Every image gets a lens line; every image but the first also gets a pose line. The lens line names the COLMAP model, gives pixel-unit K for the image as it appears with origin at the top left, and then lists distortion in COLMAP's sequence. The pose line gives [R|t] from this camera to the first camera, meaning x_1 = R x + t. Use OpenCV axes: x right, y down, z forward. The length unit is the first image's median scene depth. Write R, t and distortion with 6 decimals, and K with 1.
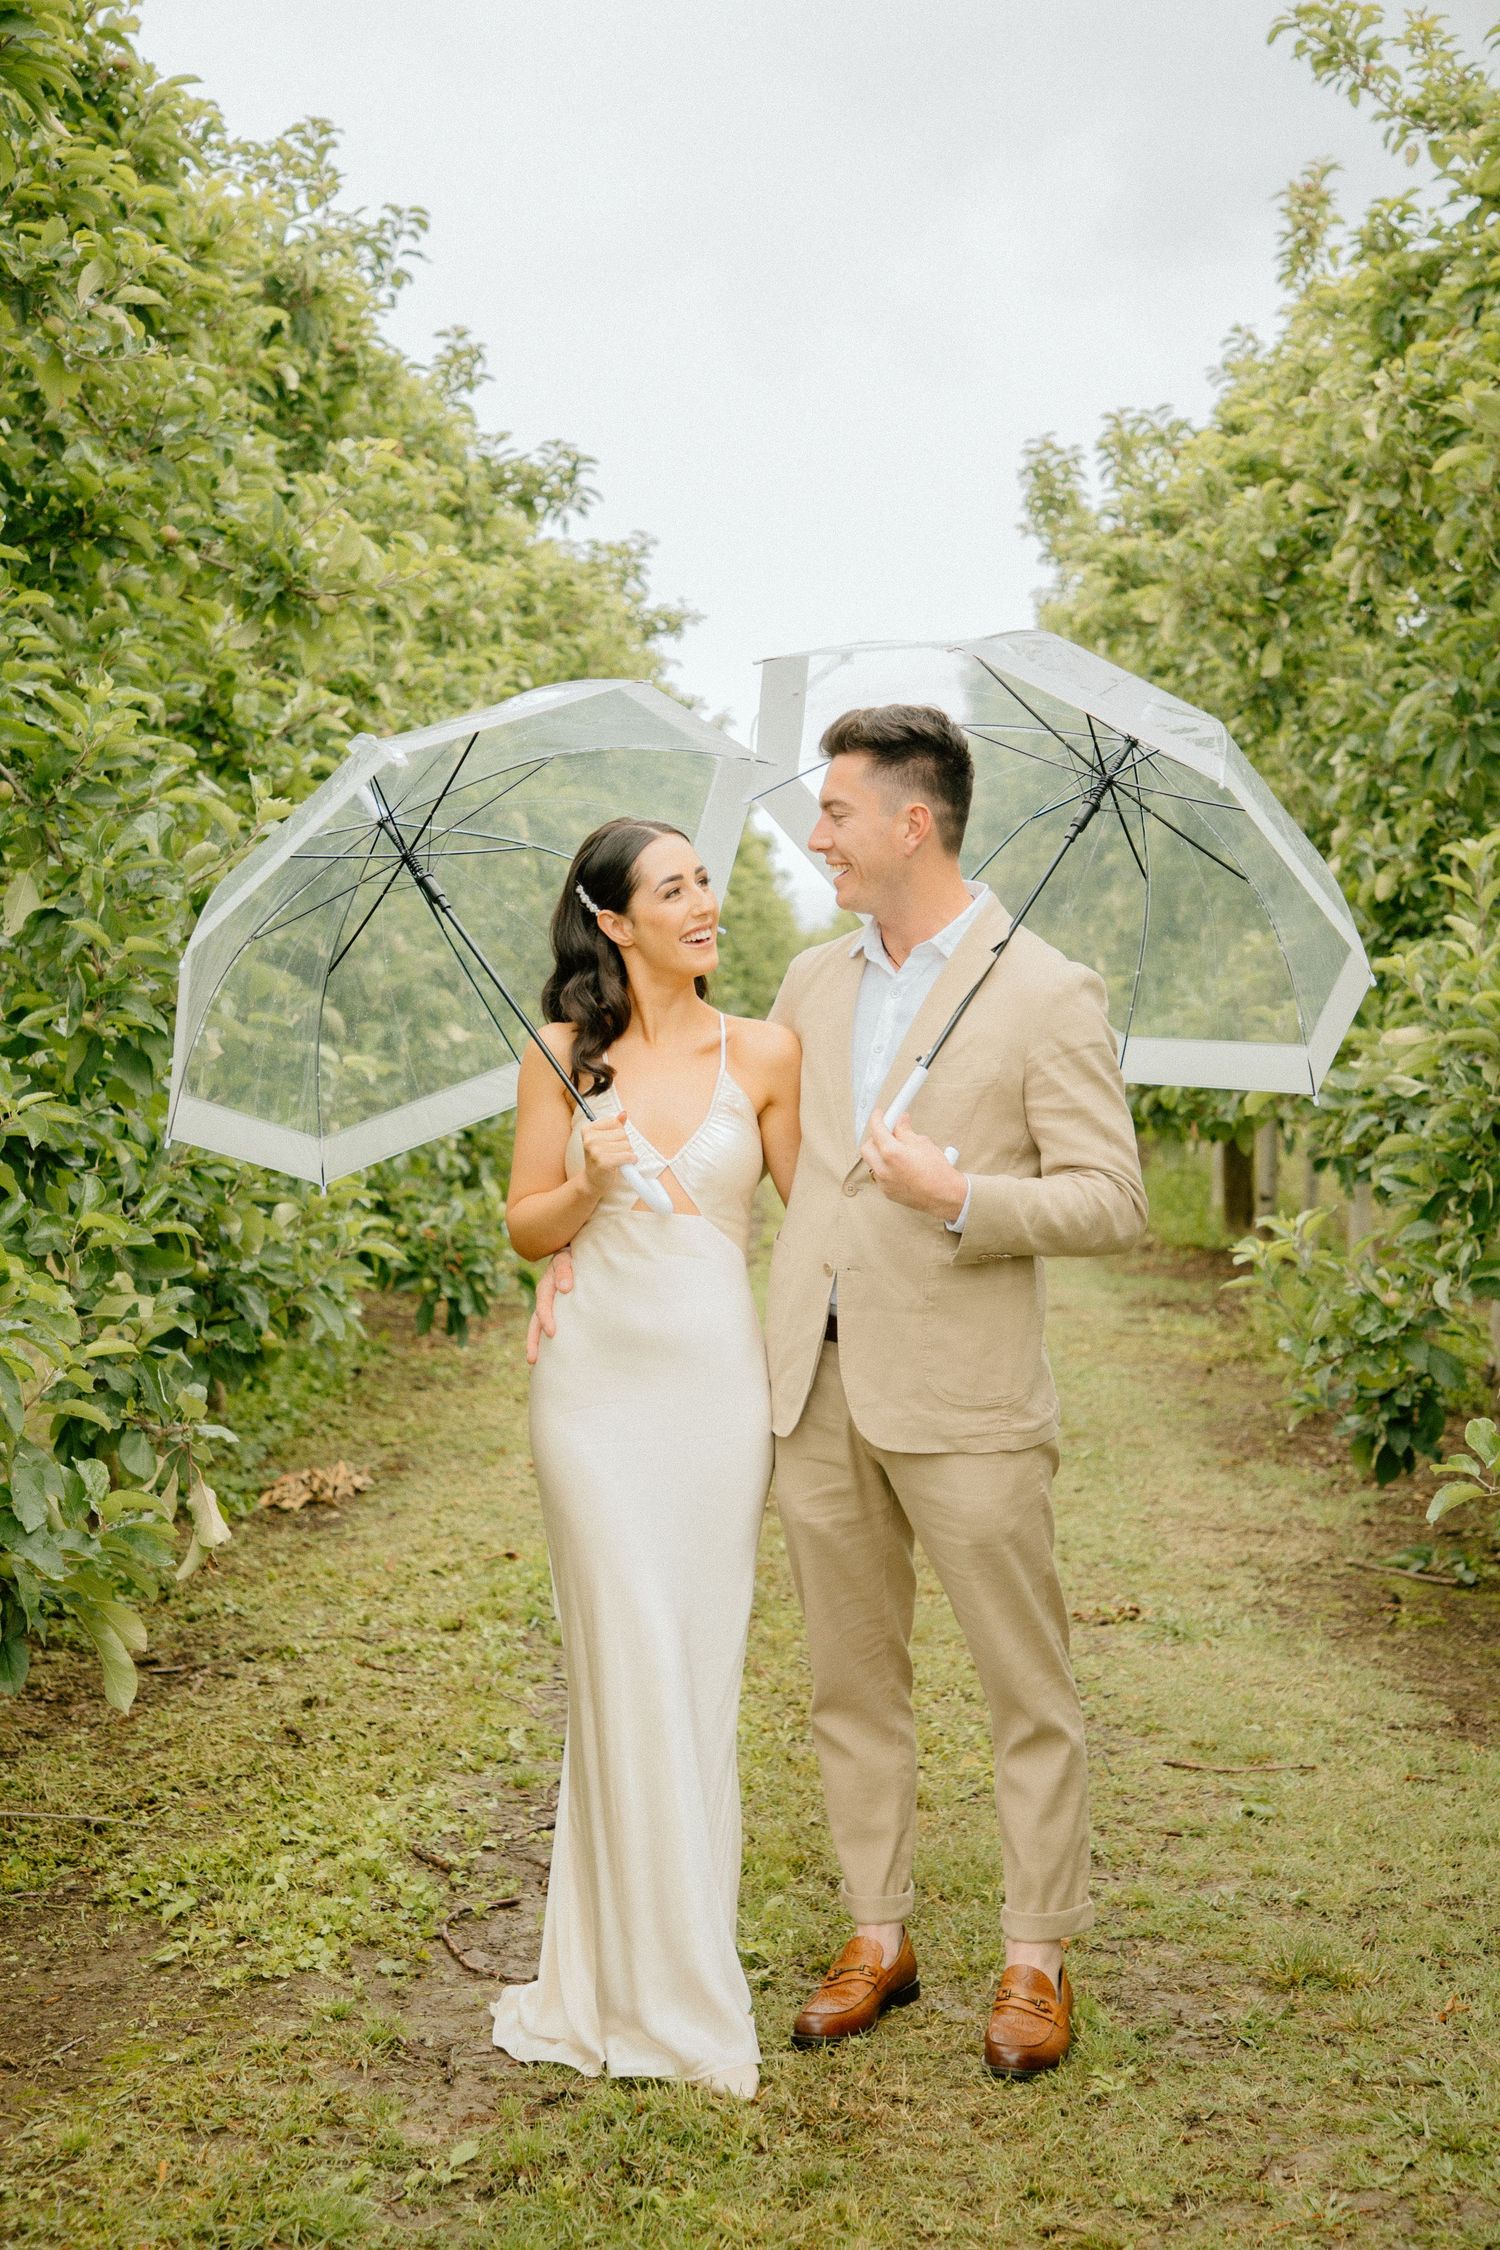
lens RADIAL K [[3684.7, 0, 750.3], [0, 3684.7, 1153.3], [0, 0, 1]] dist [0.345836, -0.052110]
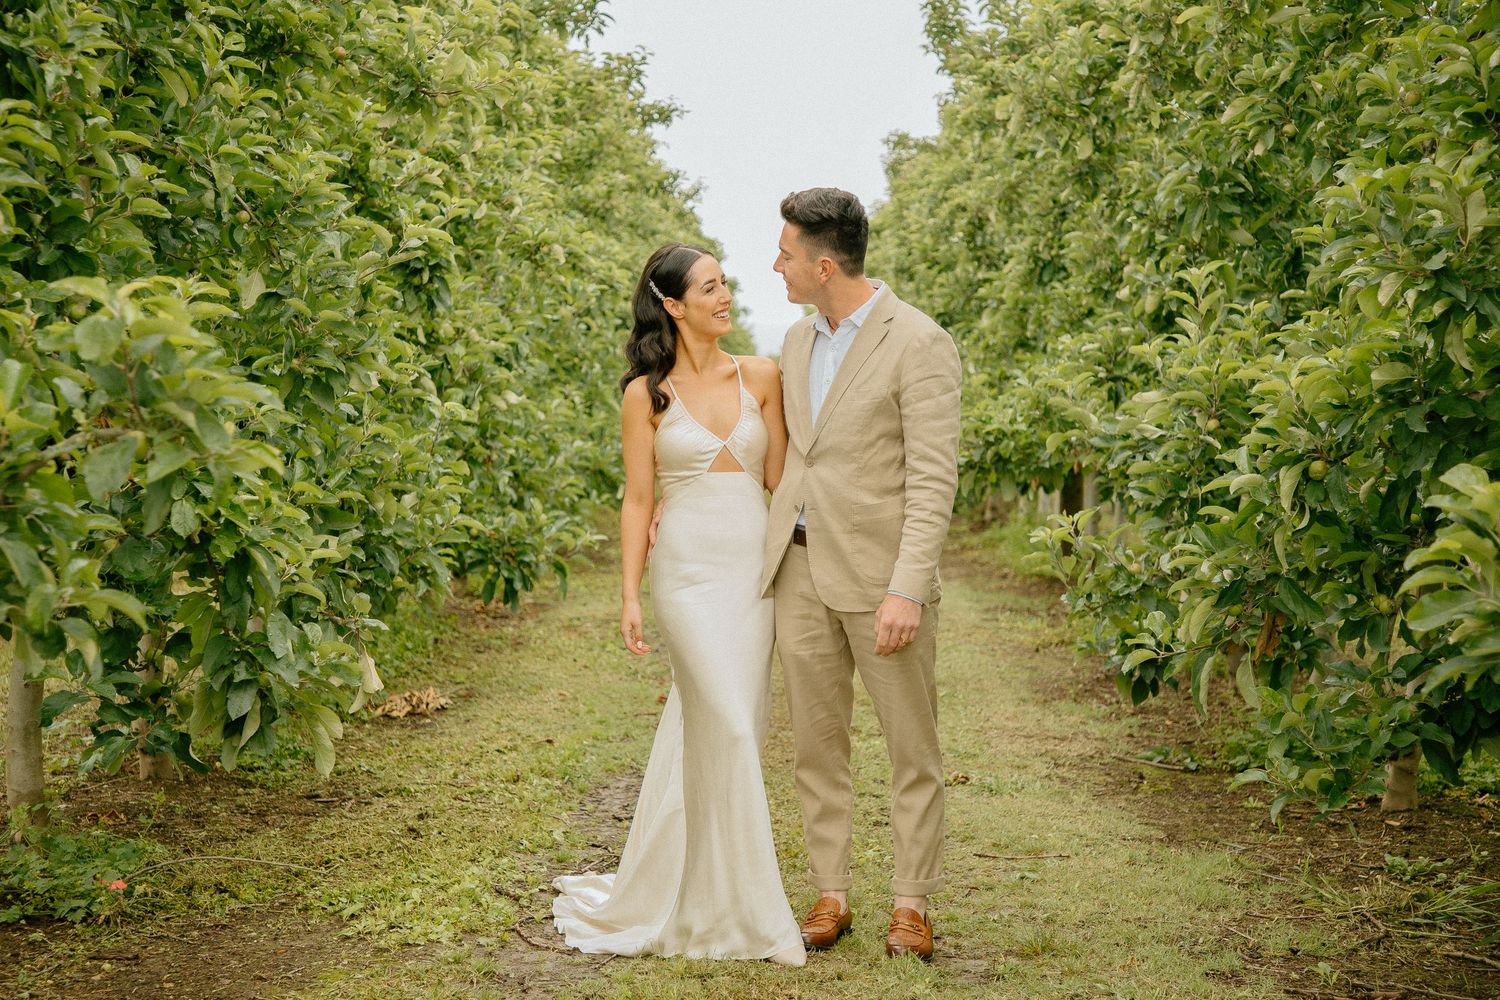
lens RADIAL K [[2830.4, 0, 713.5], [0, 2830.4, 525.2], [0, 0, 1]] dist [0.395699, 0.146227]
pose [[0.999868, 0.016201, -0.000755, 0.000579], [-0.016200, 0.999868, 0.000986, 0.018108], [0.000771, -0.000973, 0.999999, -0.131650]]
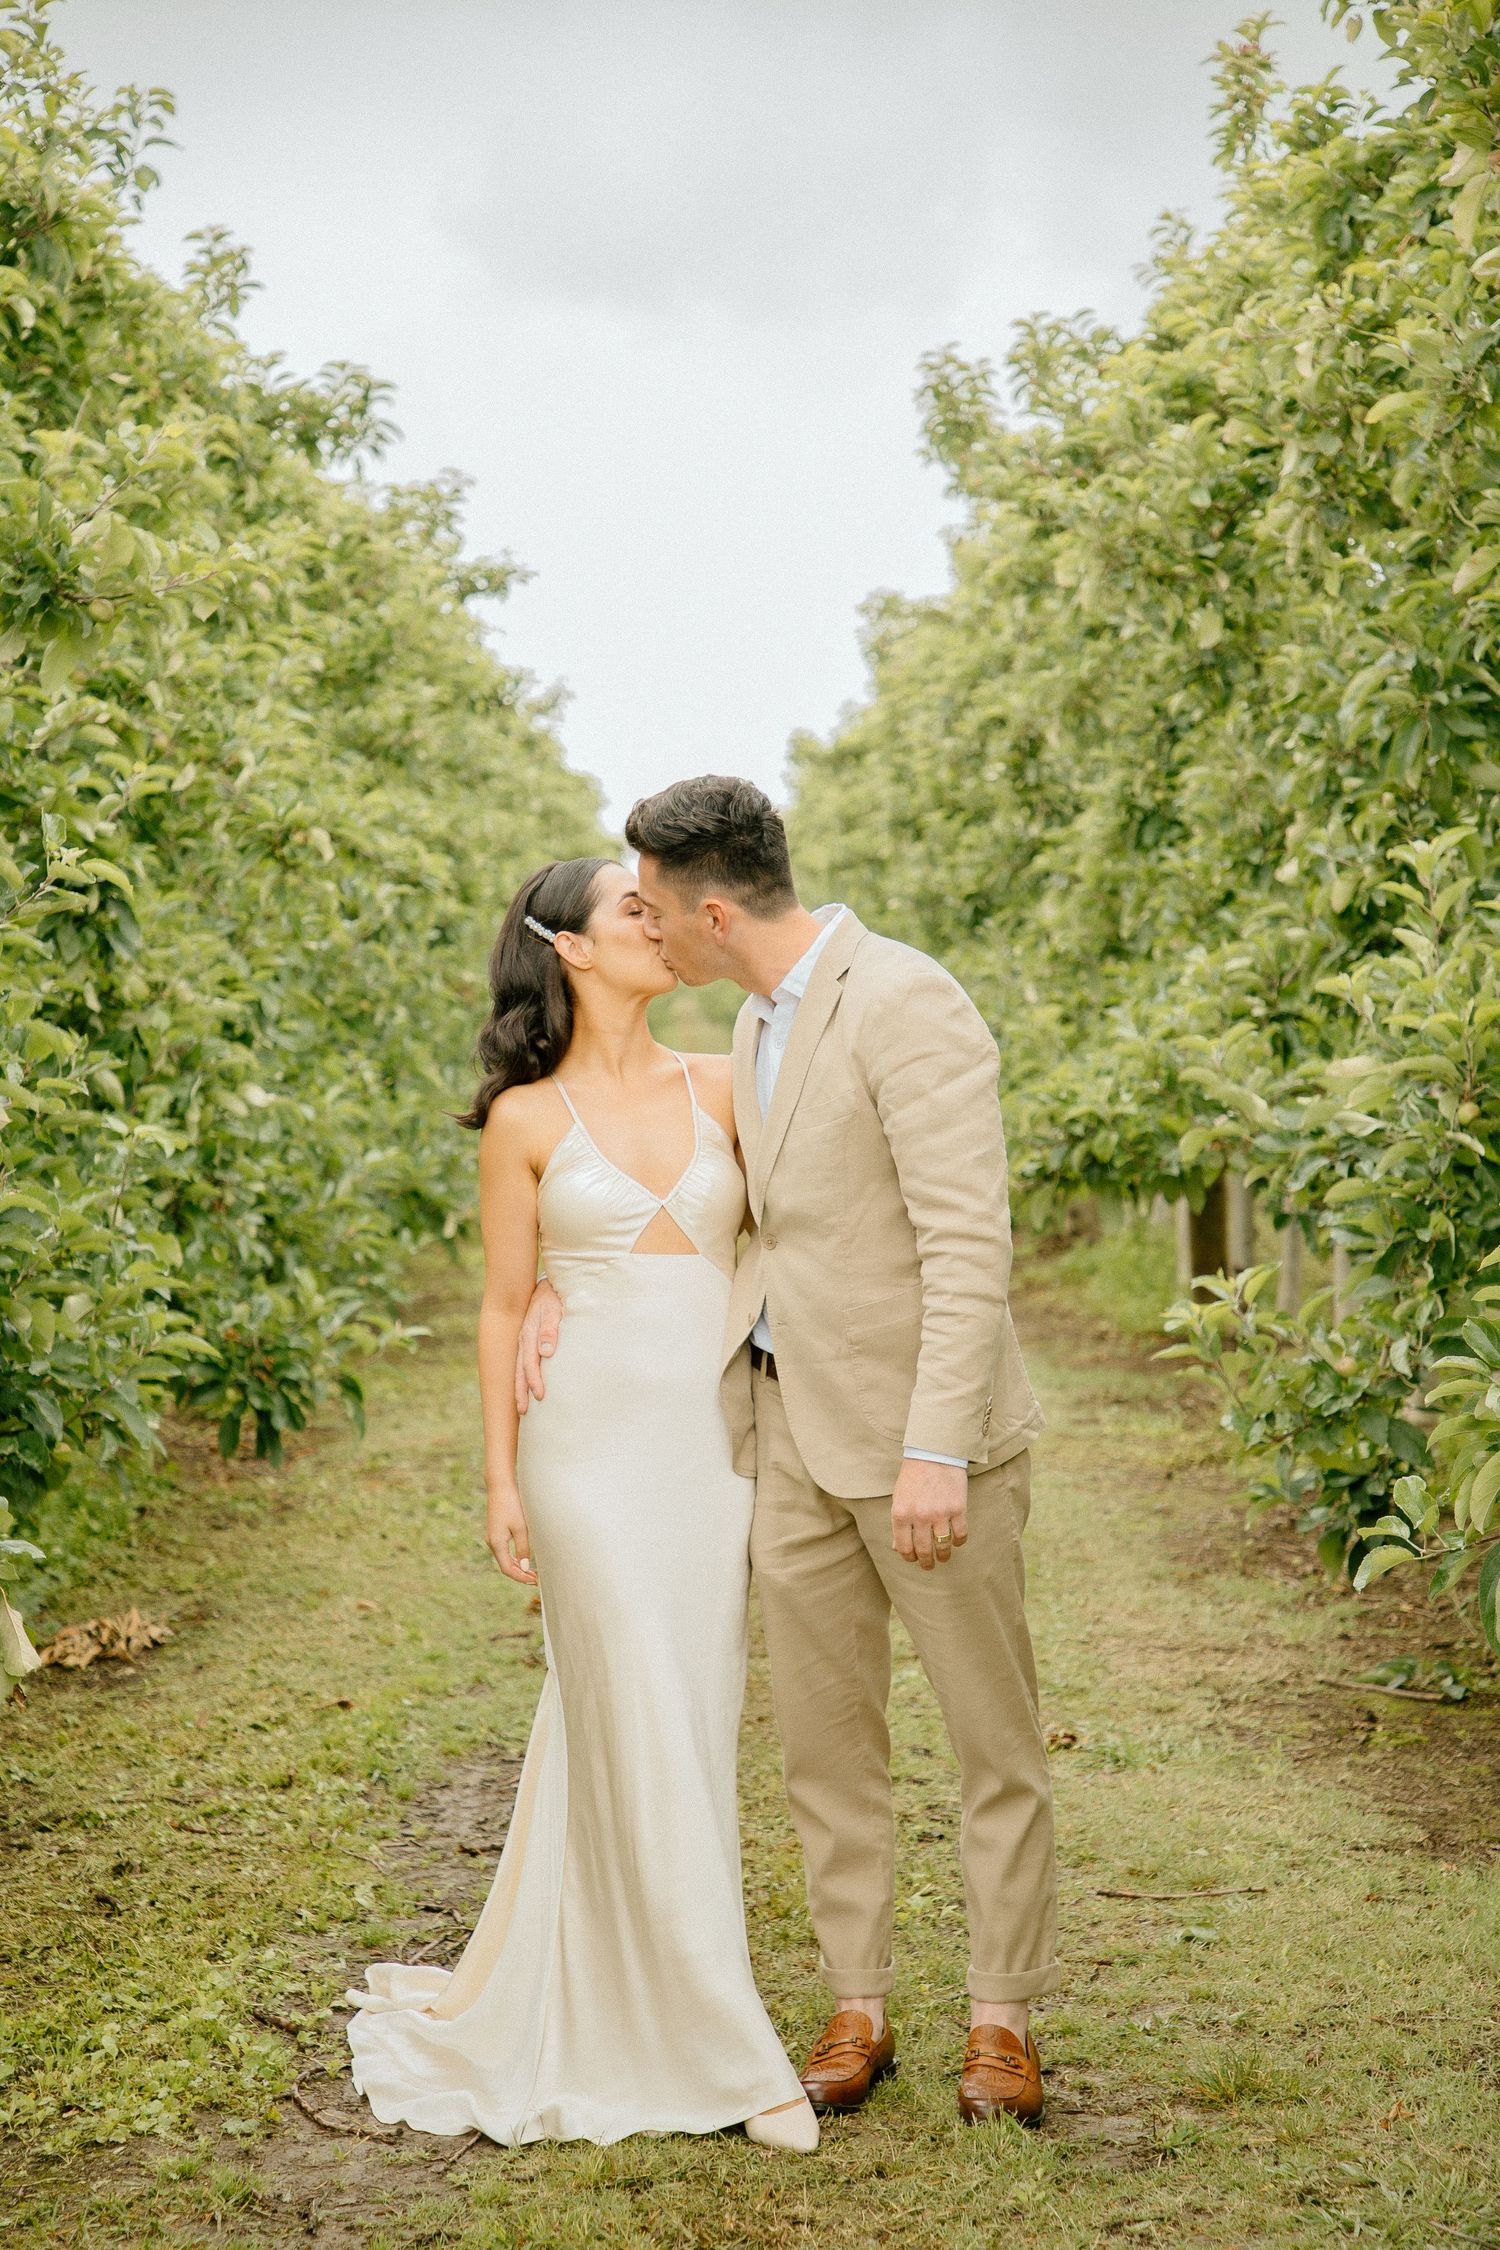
lens RADIAL K [[4689.9, 0, 745.9], [0, 4689.9, 1171.9], [0, 0, 1]] dist [0.486162, 0.151718]
pose [[0.999138, -0.029449, 0.029245, -0.000450], [0.029873, 0.999453, -0.014191, 0.003860], [-0.028811, 0.015052, 0.999472, -0.088471]]
